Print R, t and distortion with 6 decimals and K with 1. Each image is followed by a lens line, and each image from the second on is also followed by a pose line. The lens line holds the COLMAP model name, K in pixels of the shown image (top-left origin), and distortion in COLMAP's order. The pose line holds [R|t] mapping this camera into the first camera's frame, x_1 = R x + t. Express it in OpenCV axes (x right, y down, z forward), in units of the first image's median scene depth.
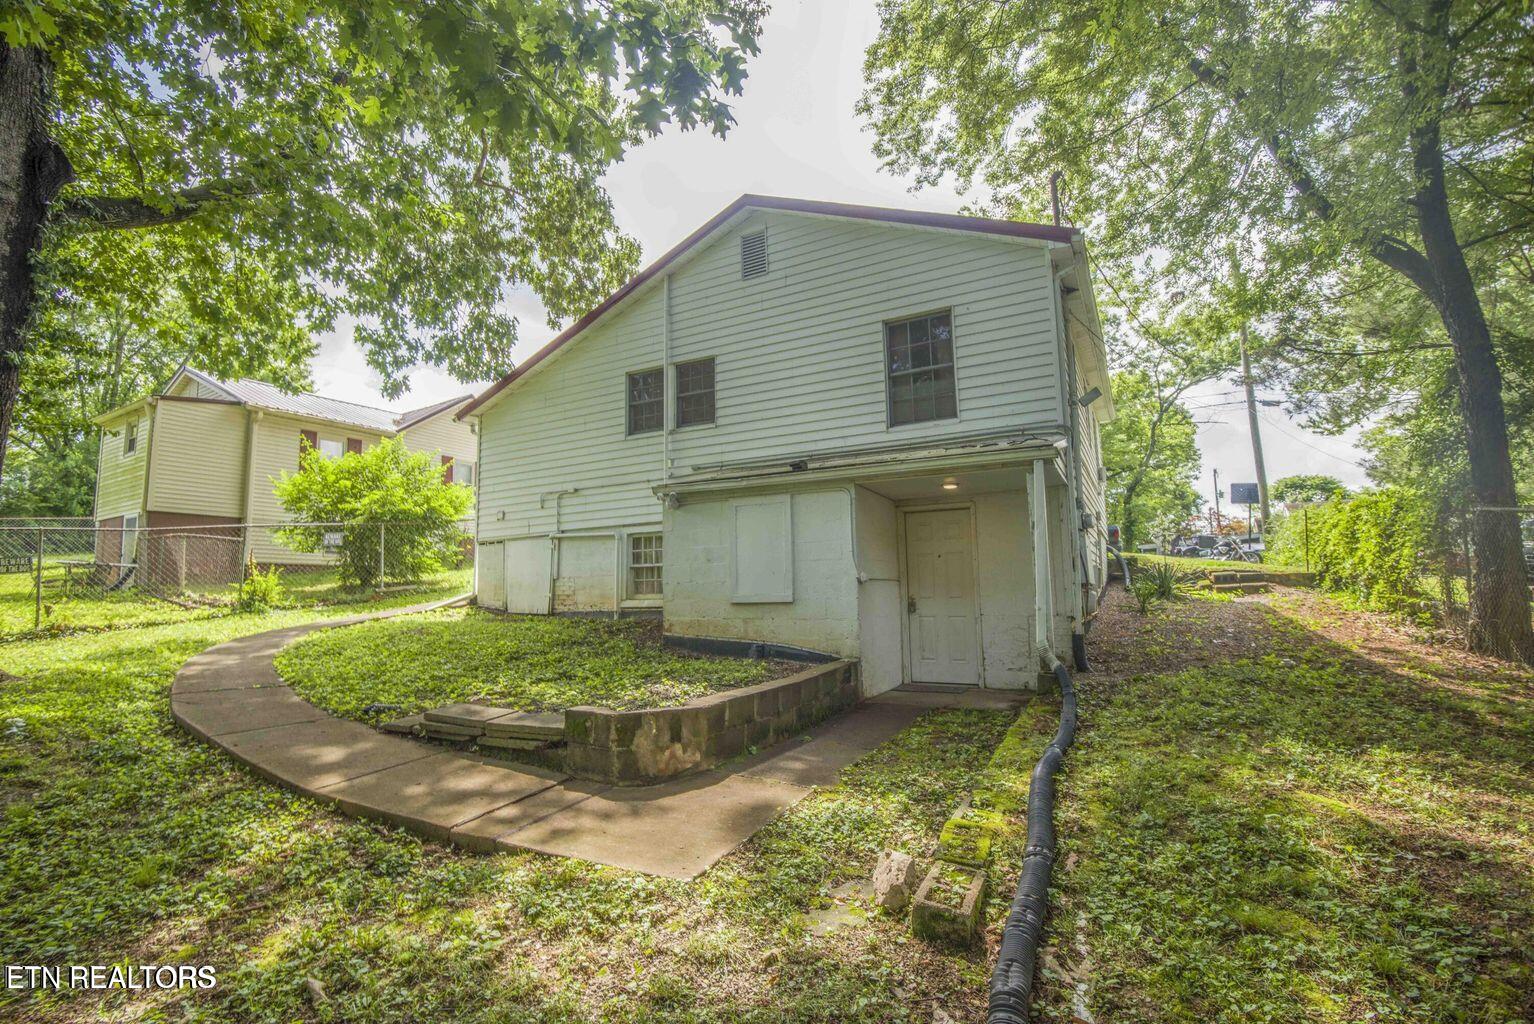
lens RADIAL K [[700.5, 0, 765.3], [0, 700.5, 508.4], [0, 0, 1]] dist [-0.021084, -0.007568]
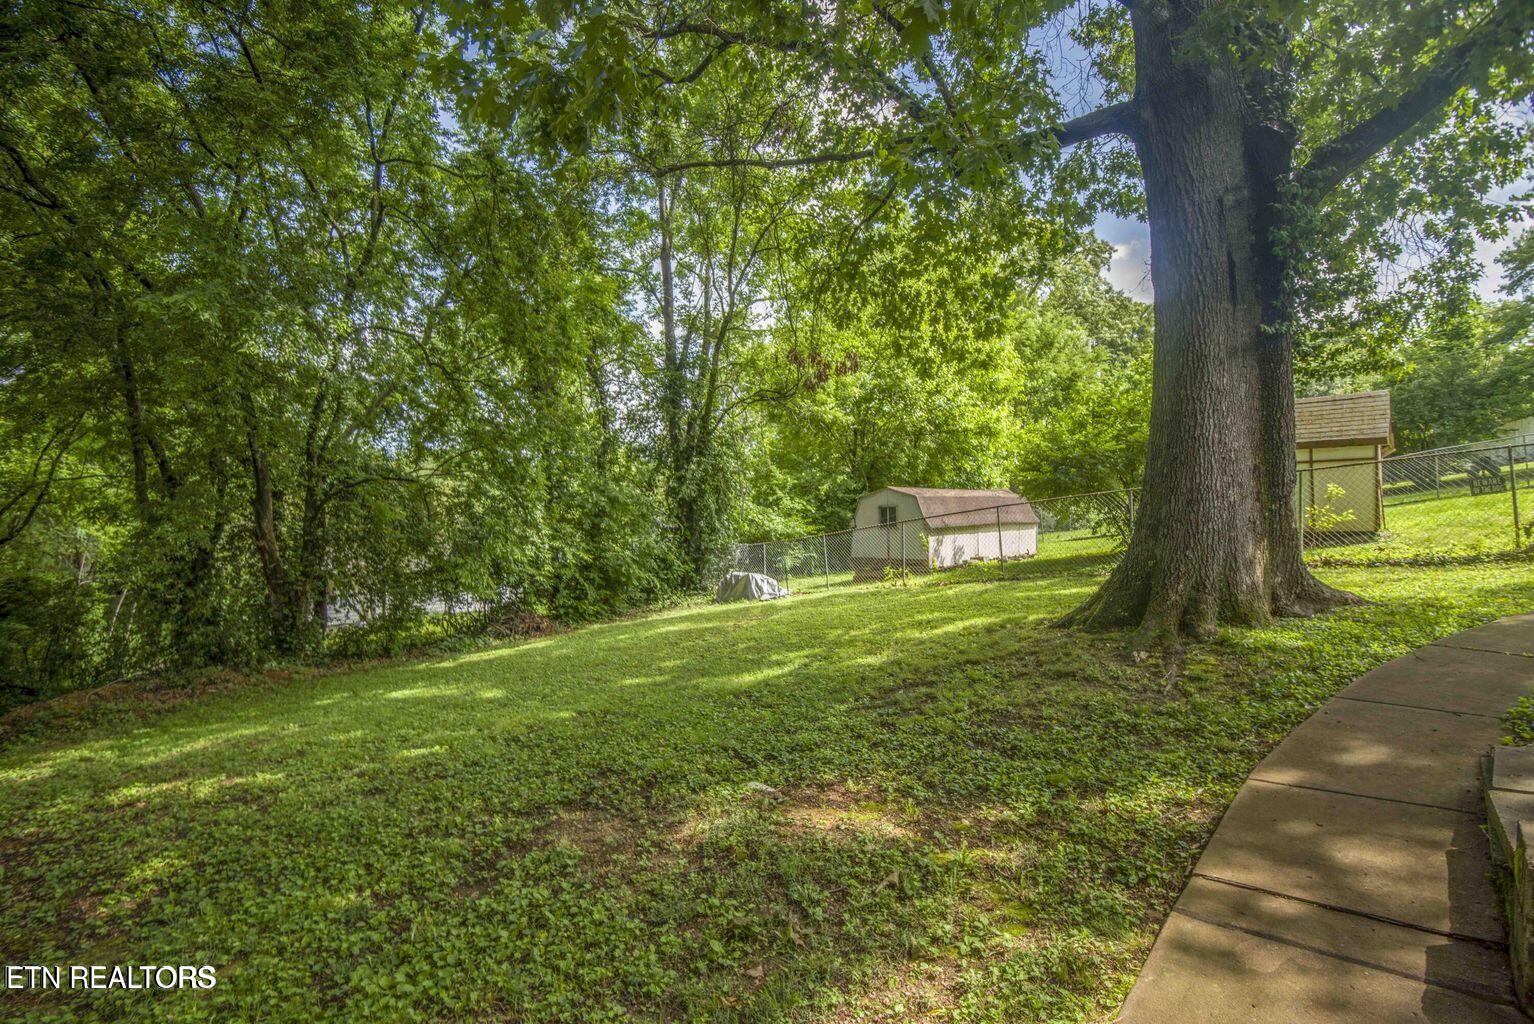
lens RADIAL K [[700.5, 0, 771.1], [0, 700.5, 511.5], [0, 0, 1]] dist [-0.021084, -0.007568]
pose [[-0.298959, 0.019742, -0.954062, 0.162612], [0.141826, 0.989601, -0.023964, -0.004454], [0.943668, -0.142475, -0.298650, 0.295231]]
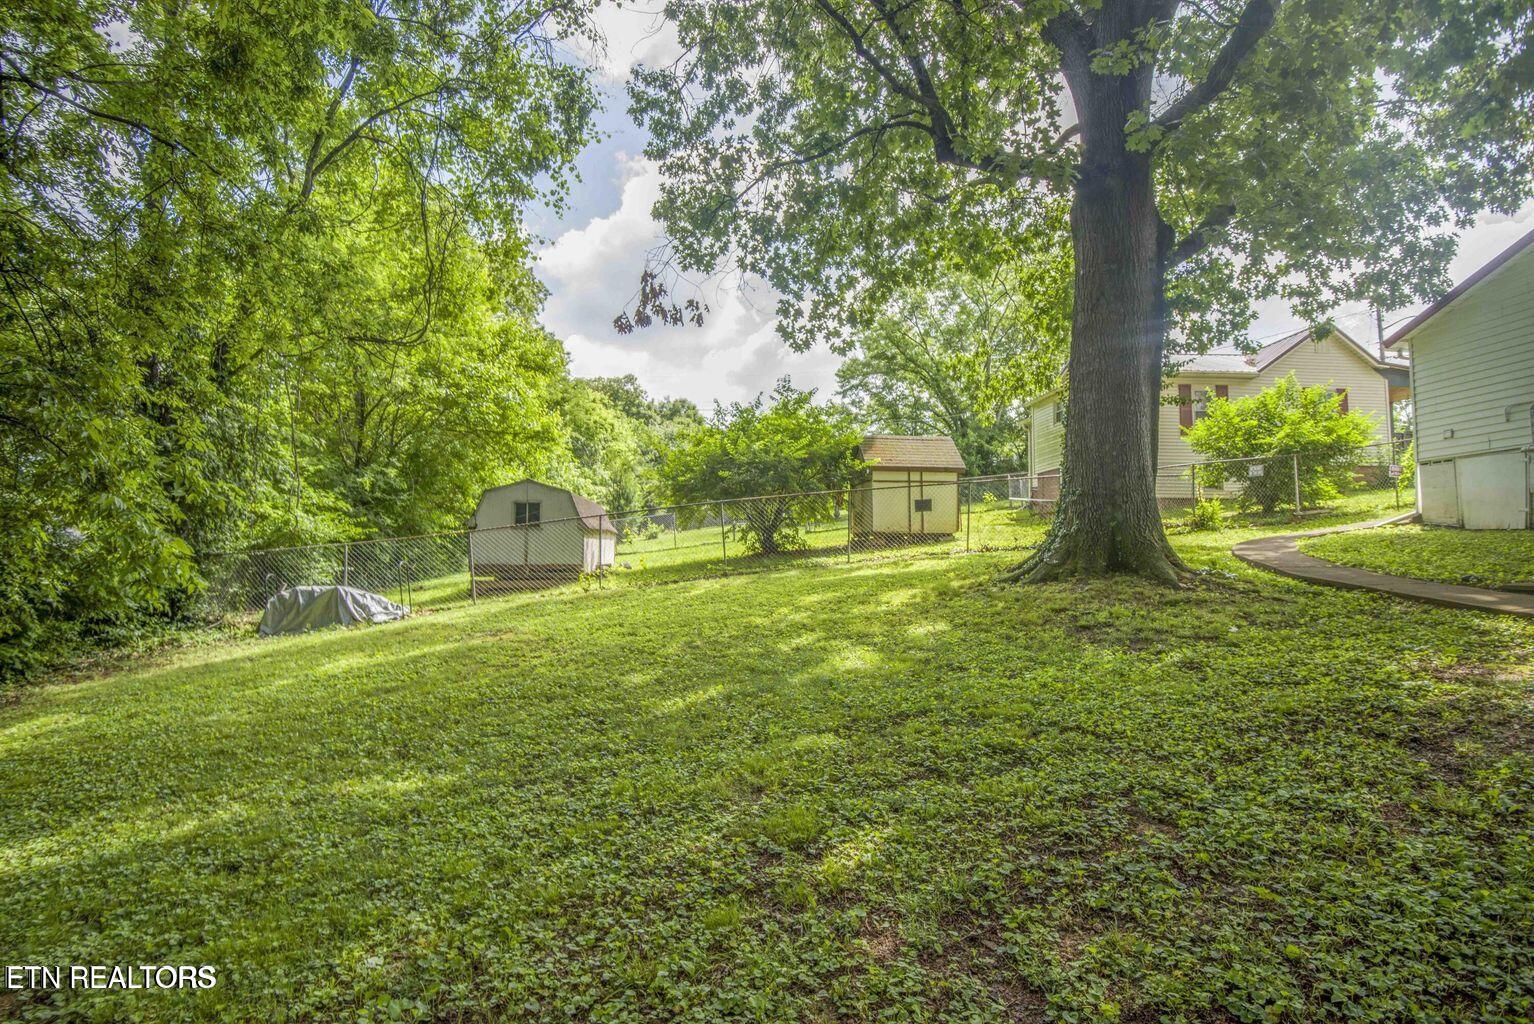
lens RADIAL K [[700.5, 0, 770.9], [0, 700.5, 515.1], [0, 0, 1]] dist [-0.021084, -0.007568]
pose [[0.552328, -0.021485, -0.833350, -0.102434], [0.090414, 0.995315, 0.034264, 0.004715], [0.828709, -0.094272, 0.551683, -0.367442]]
